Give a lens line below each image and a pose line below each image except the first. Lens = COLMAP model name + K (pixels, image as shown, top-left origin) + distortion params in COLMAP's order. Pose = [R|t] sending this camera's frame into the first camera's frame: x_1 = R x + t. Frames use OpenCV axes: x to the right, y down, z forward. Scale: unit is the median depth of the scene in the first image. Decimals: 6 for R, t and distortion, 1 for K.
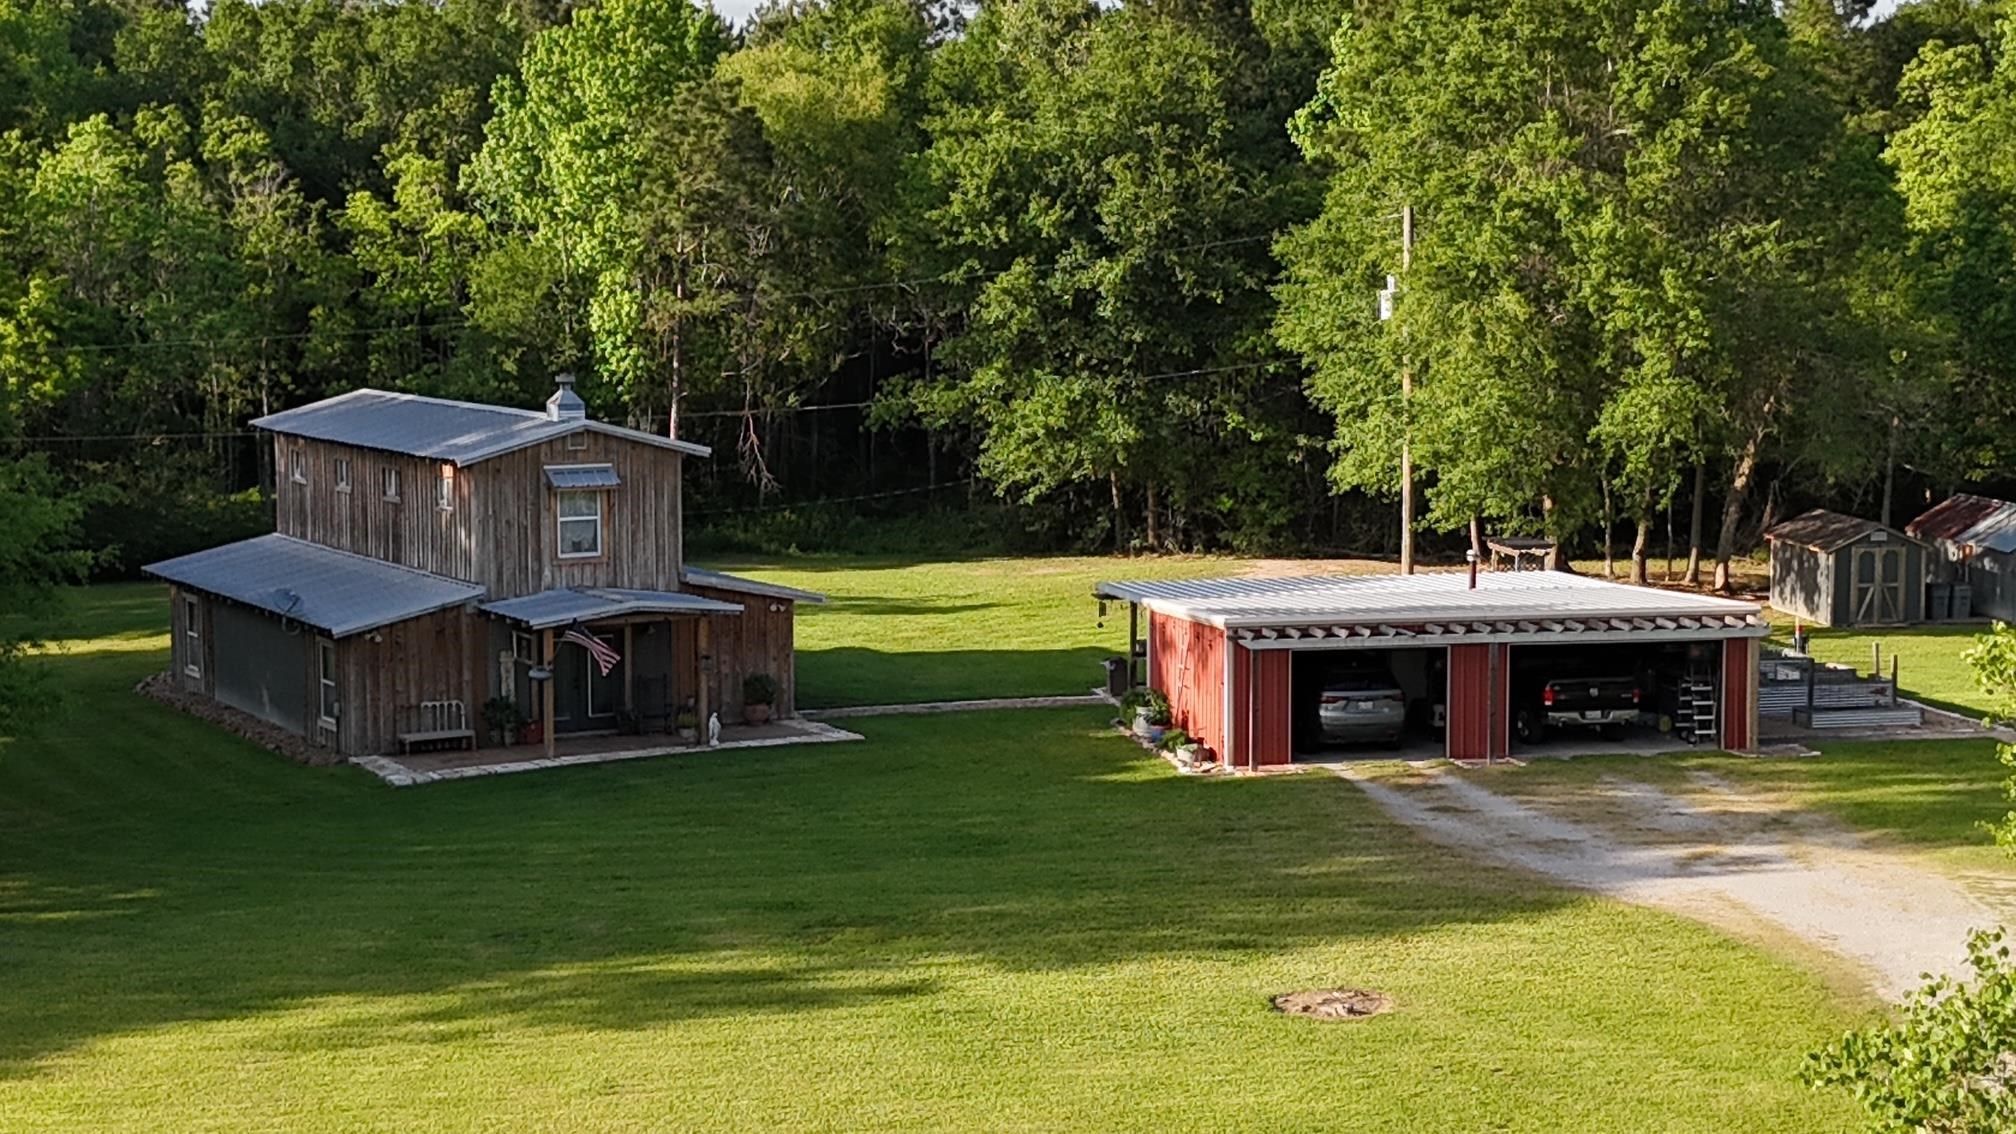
lens RADIAL K [[3289.6, 0, 1008.0], [0, 3289.6, 567.0], [0, 0, 1]] dist [0.282278, -1.468885]
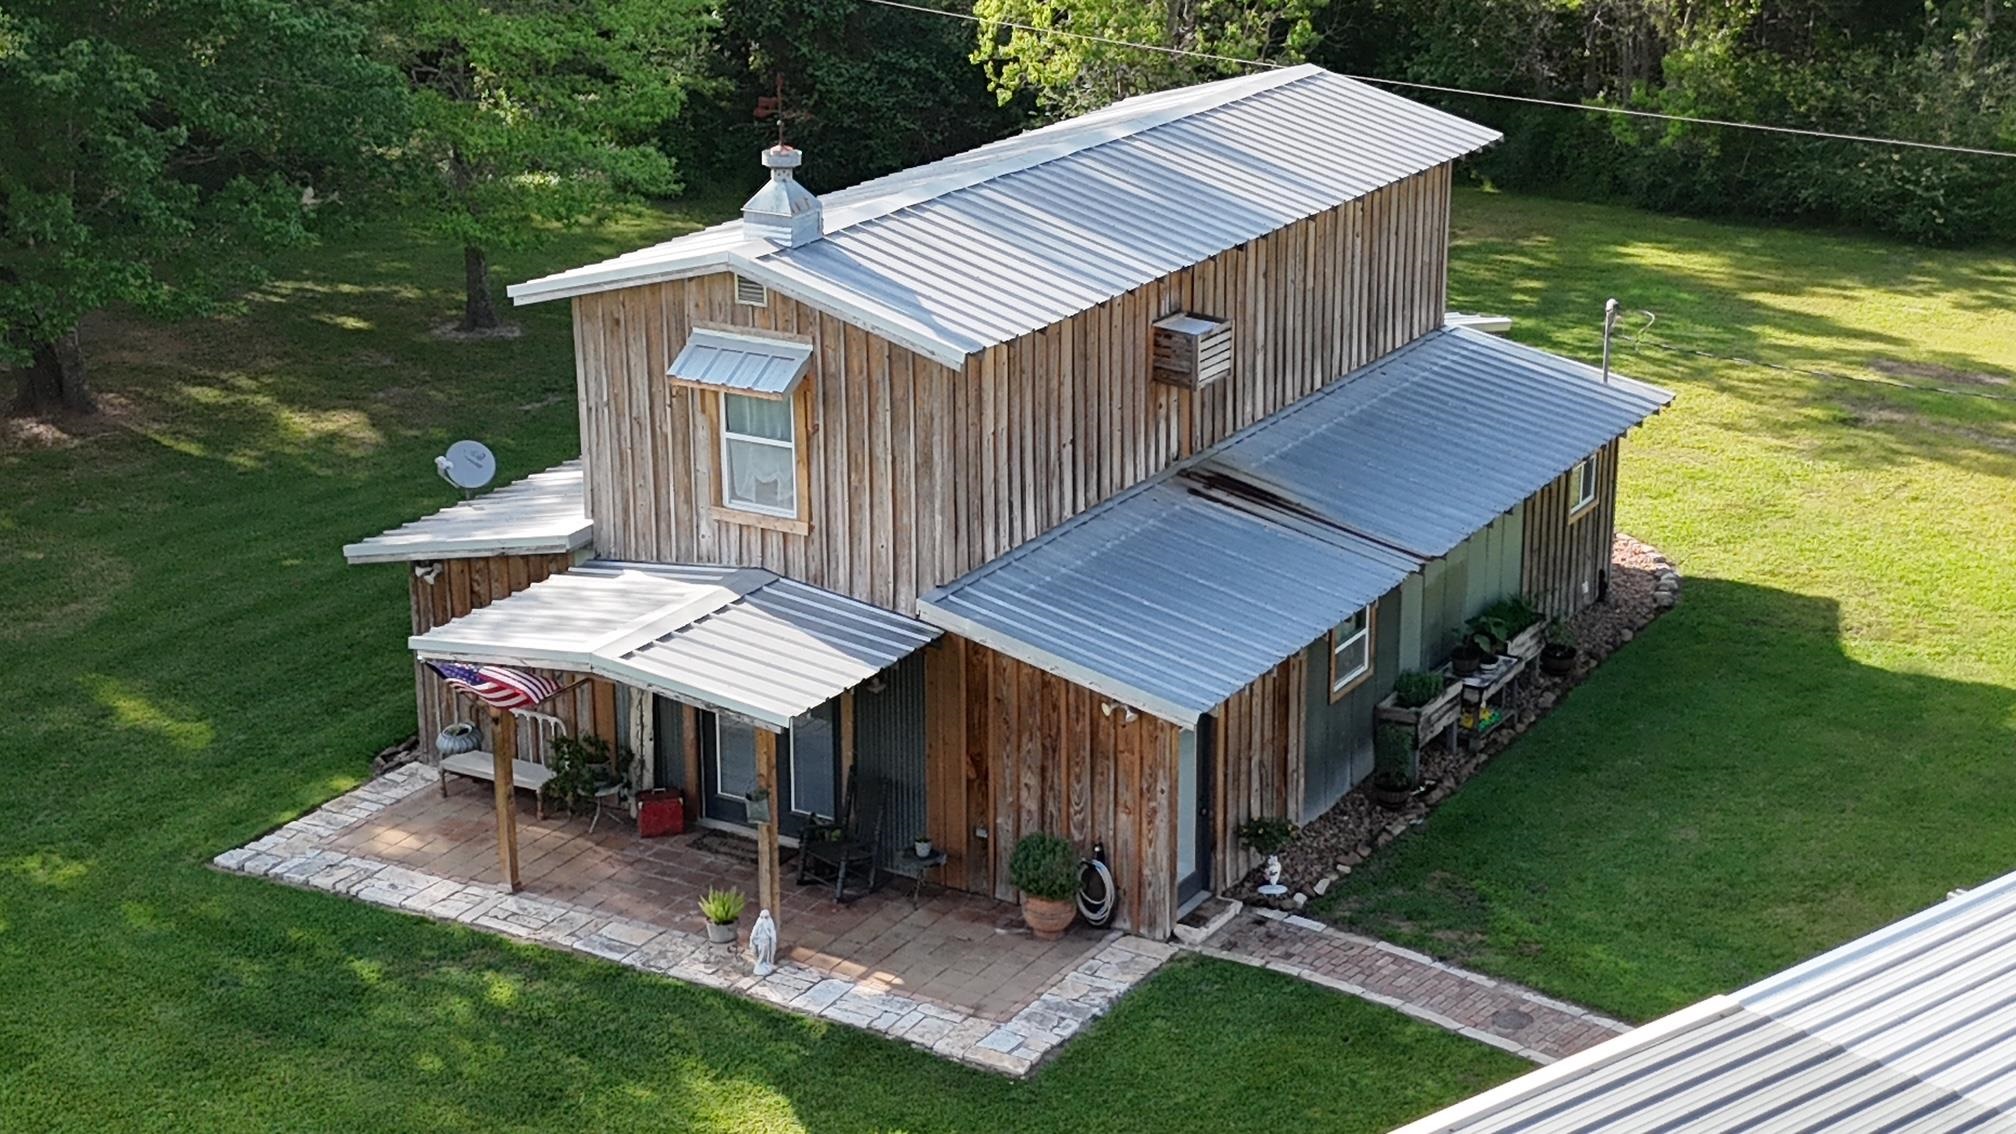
lens RADIAL K [[3030.0, 0, 1008.0], [0, 3030.0, 567.0], [0, 0, 1]] dist [0.277569, -1.357103]
pose [[0.496148, 0.273440, -0.824055, 0.262180], [-0.089230, 0.960146, 0.264874, -0.116246], [0.863641, -0.057887, 0.500774, 0.762317]]
